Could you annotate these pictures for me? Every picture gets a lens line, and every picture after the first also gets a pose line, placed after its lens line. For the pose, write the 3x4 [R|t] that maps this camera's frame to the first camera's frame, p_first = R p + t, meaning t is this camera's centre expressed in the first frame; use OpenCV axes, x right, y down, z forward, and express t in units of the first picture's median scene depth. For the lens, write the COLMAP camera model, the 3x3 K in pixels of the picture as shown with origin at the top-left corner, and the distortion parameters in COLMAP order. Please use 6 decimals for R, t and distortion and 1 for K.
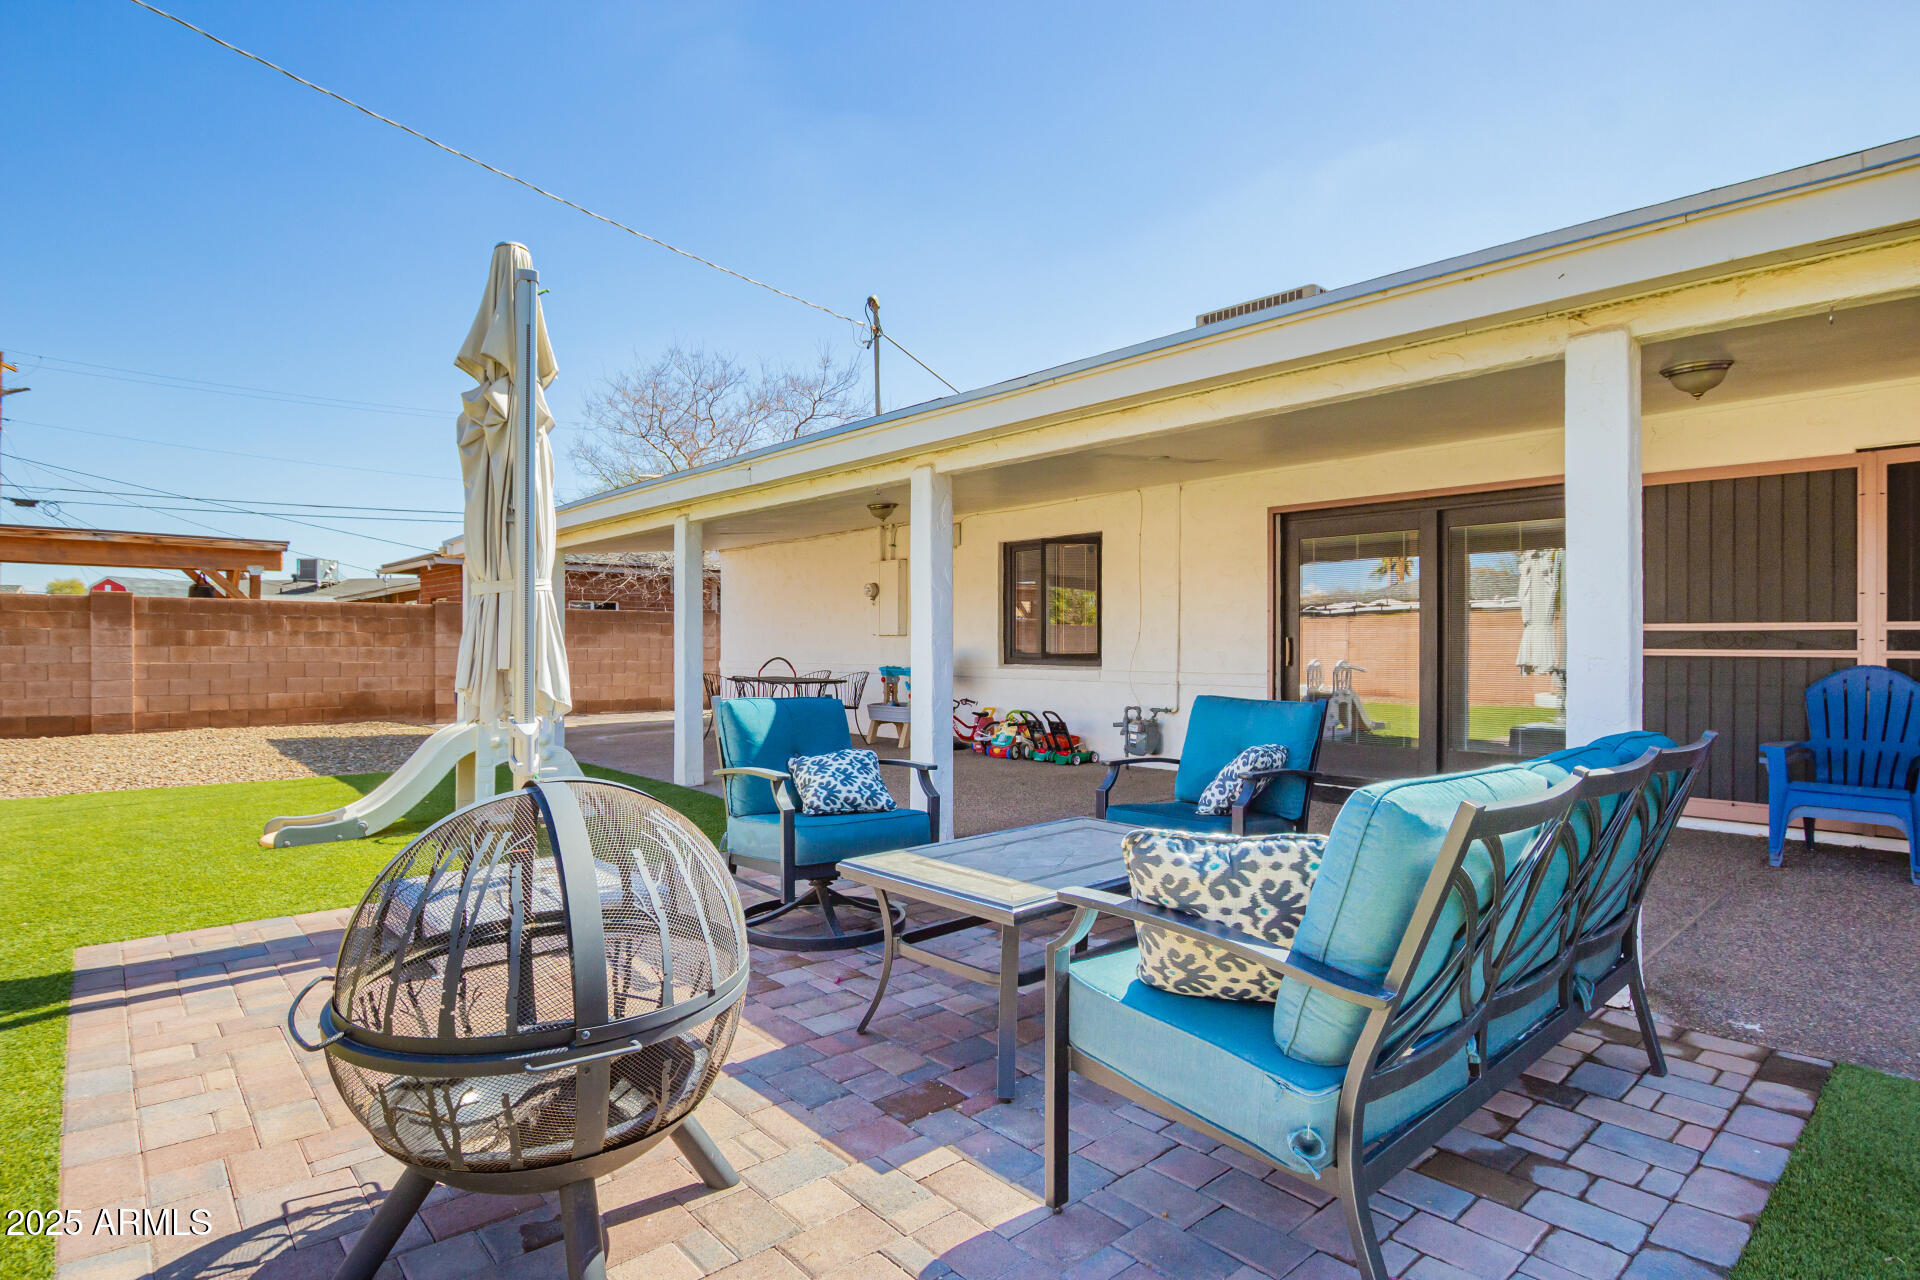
lens RADIAL K [[834.8, 0, 960.0], [0, 834.8, 640.0], [0, 0, 1]] dist [-0.001499, -0.000145]
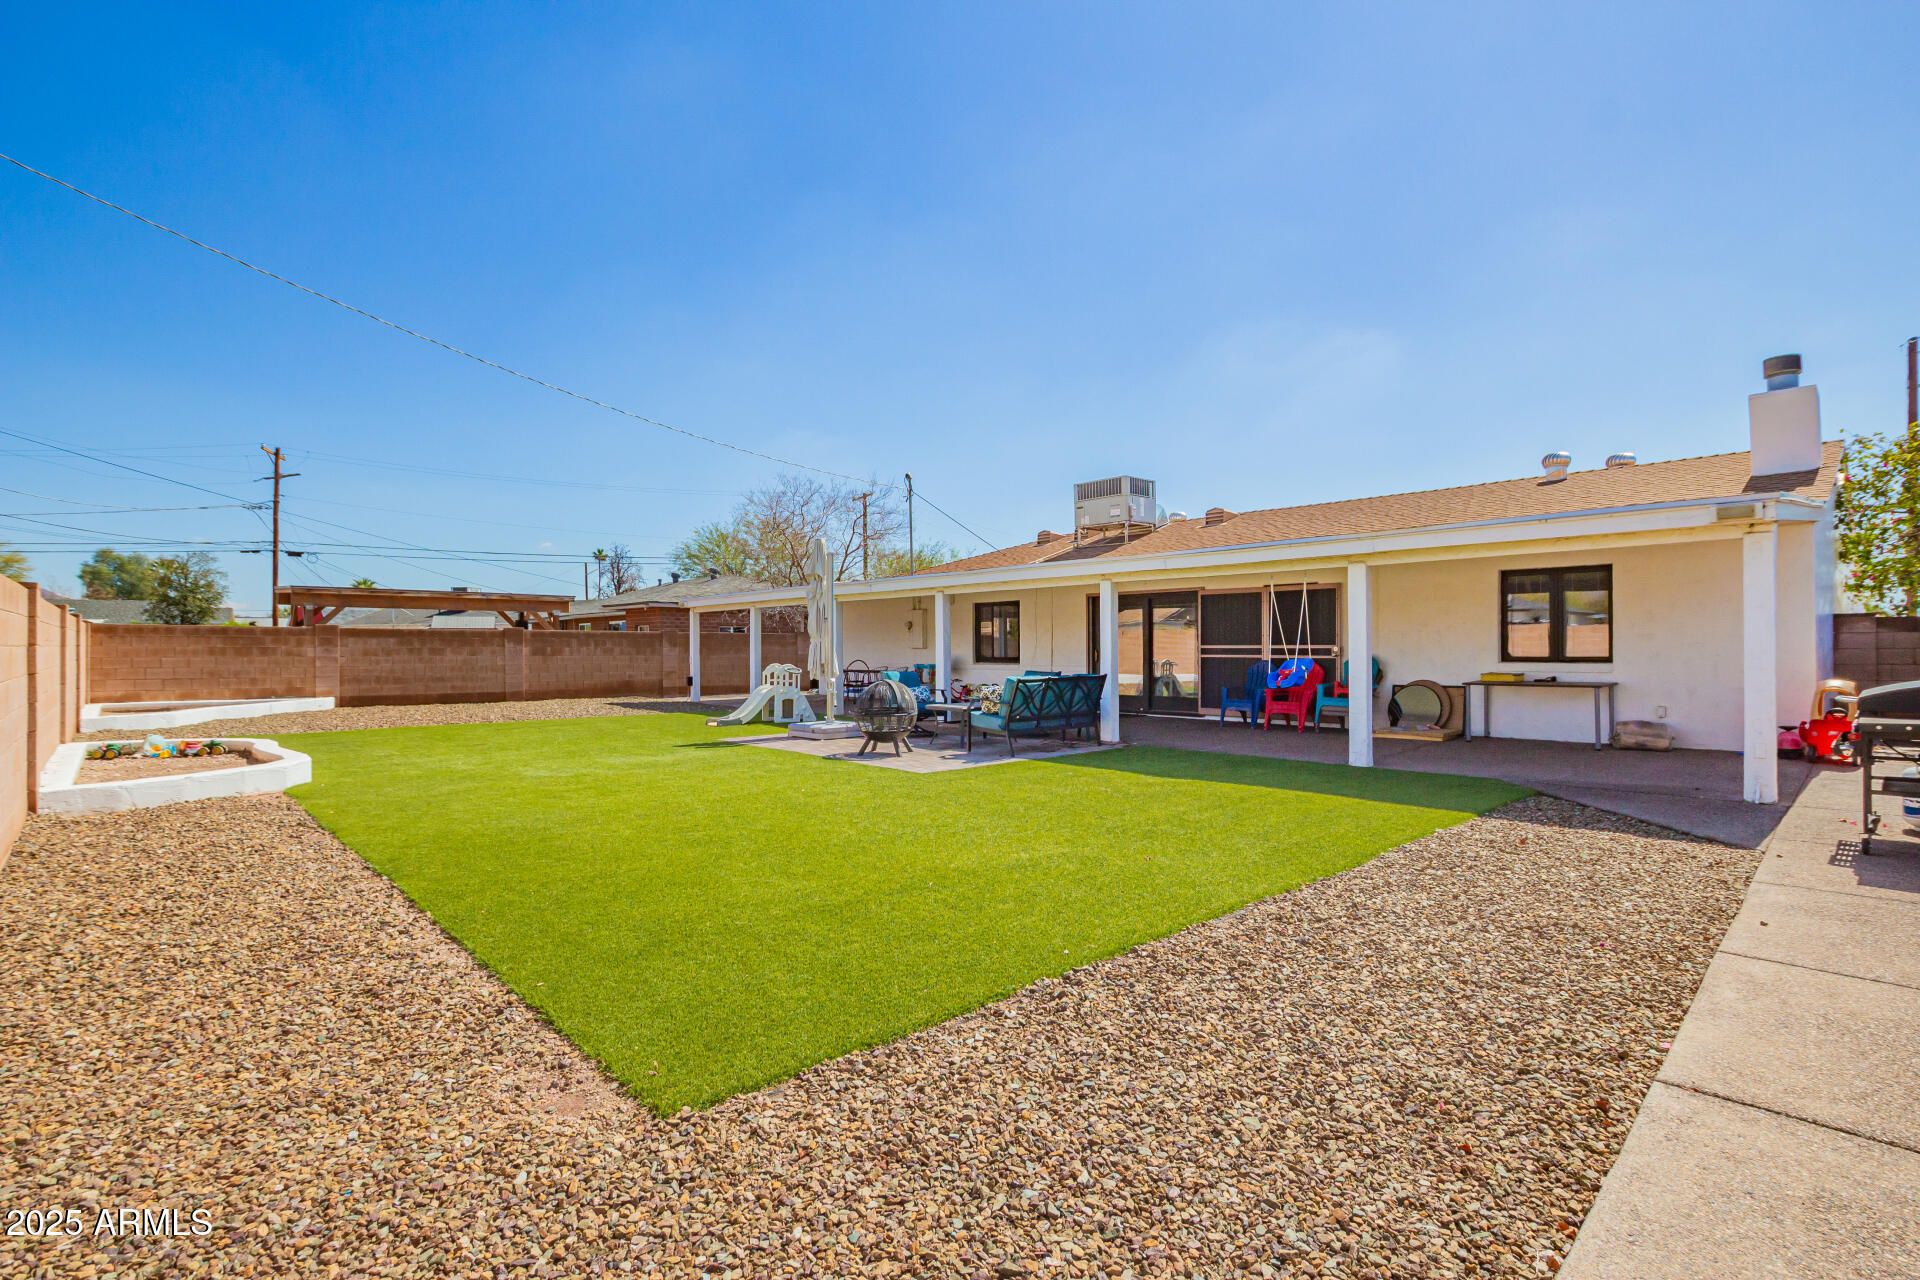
lens RADIAL K [[886.6, 0, 960.0], [0, 886.6, 640.0], [0, 0, 1]] dist [0.001492, 0.000159]
pose [[0.999978, -0.005734, 0.003293, 0.006961], [0.005735, 0.999984, -0.000279, -0.023300], [-0.003291, 0.000297, 0.999995, -1.068725]]
